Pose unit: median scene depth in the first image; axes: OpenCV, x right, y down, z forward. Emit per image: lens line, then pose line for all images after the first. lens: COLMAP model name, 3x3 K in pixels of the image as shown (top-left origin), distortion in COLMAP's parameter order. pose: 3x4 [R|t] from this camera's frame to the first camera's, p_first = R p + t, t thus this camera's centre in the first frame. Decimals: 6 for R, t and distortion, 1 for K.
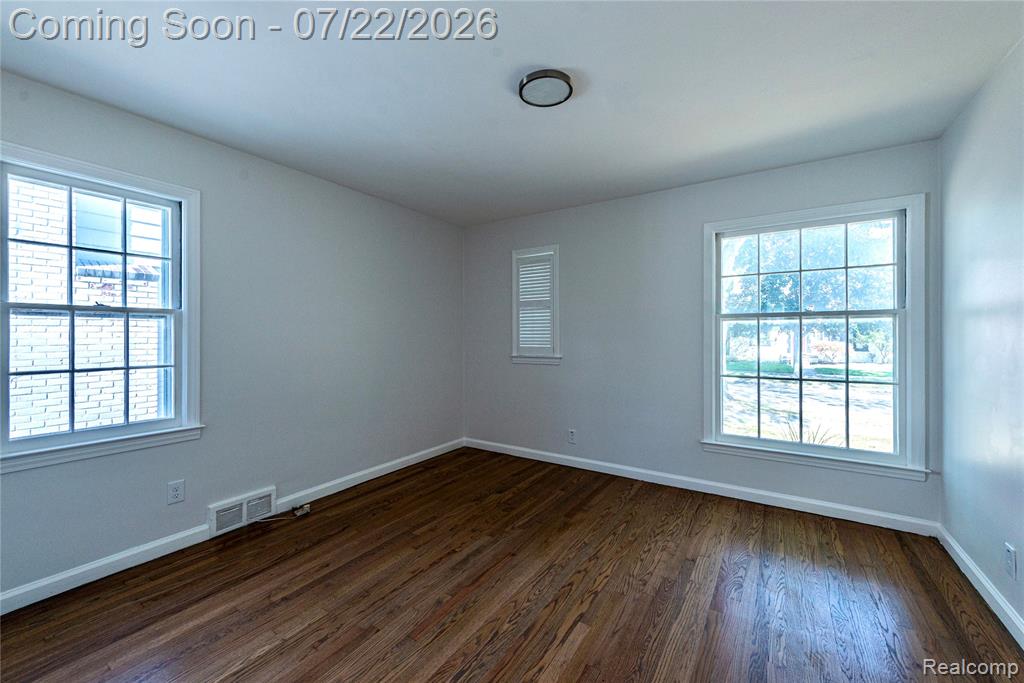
lens RADIAL K [[398.0, 0, 510.2], [0, 398.0, 337.6], [0, 0, 1]] dist [-0.005151, -0.001060]
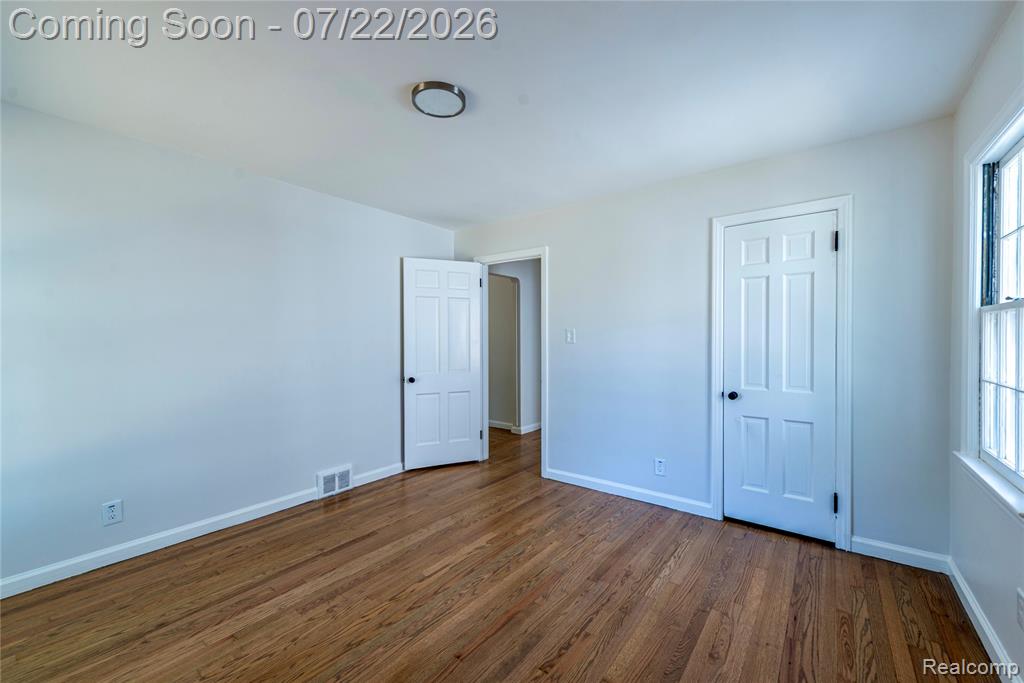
lens RADIAL K [[398.0, 0, 509.1], [0, 398.0, 340.2], [0, 0, 1]] dist [-0.005151, -0.001060]
pose [[-0.996485, 0.005033, 0.083619, -0.166235], [0.006363, 0.999857, 0.015639, -0.029599], [-0.083528, 0.016116, -0.996375, 1.945150]]
